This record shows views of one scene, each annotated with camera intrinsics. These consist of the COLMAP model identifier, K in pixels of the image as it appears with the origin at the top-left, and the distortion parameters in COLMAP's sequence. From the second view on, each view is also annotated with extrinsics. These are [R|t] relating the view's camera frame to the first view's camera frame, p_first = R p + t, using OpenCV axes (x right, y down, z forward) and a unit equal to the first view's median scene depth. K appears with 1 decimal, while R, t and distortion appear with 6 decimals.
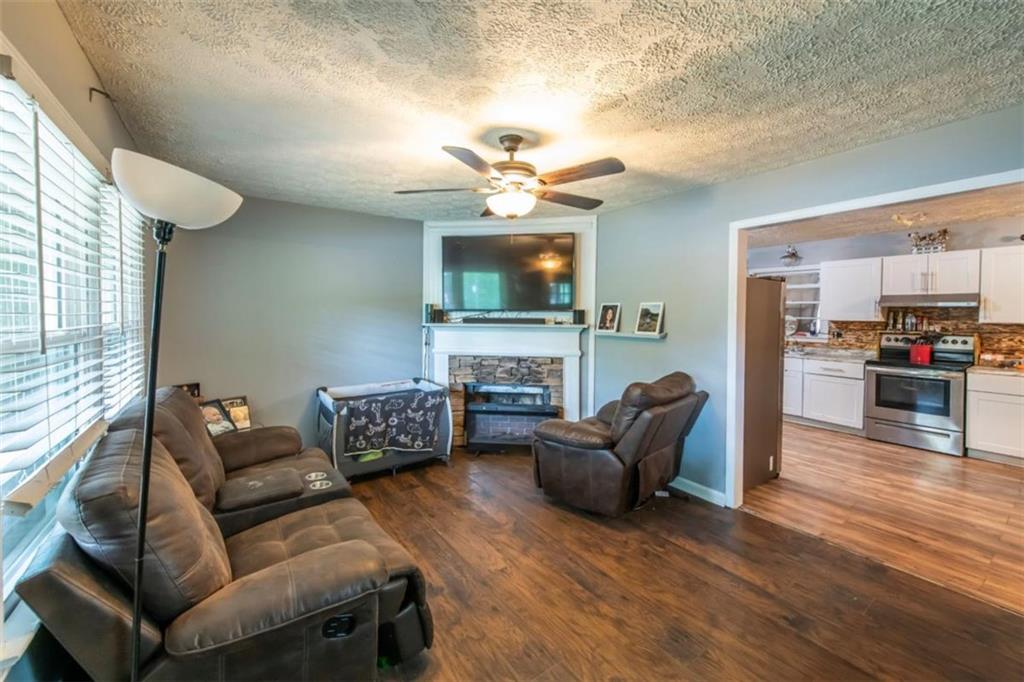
lens RADIAL K [[407.7, 0, 510.0], [0, 407.7, 315.4], [0, 0, 1]] dist [0.000823, -0.000046]
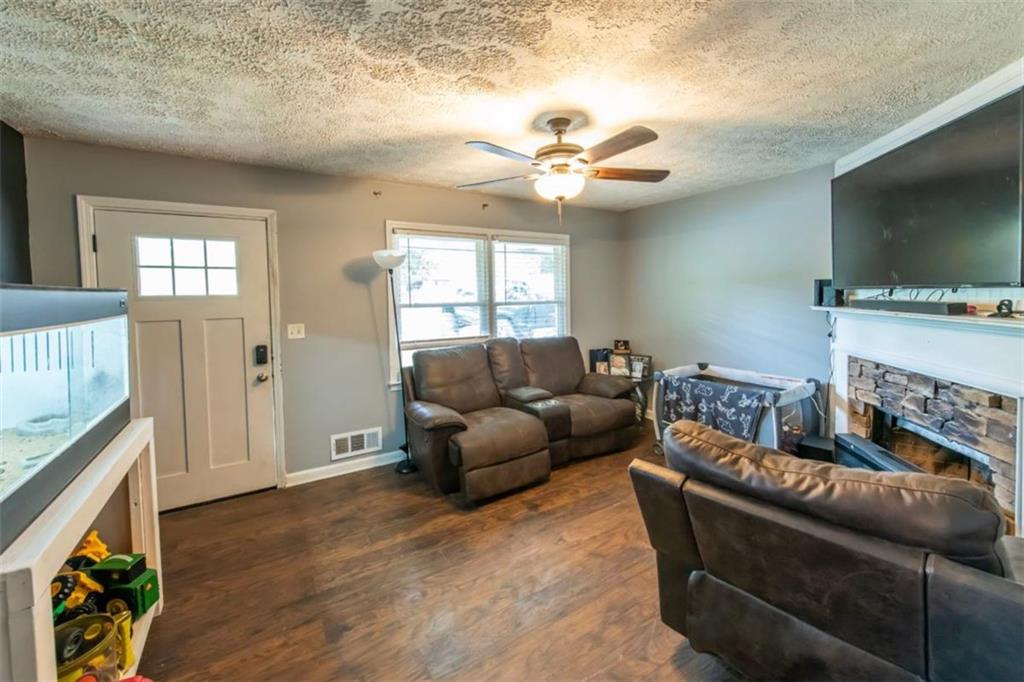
lens RADIAL K [[407.7, 0, 514.3], [0, 407.7, 301.7], [0, 0, 1]] dist [0.000823, -0.000046]
pose [[-0.053730, 0.019960, -0.998356, 0.662154], [-0.000030, 0.999800, 0.019991, -0.003799], [0.998555, 0.001104, -0.053719, 0.606440]]
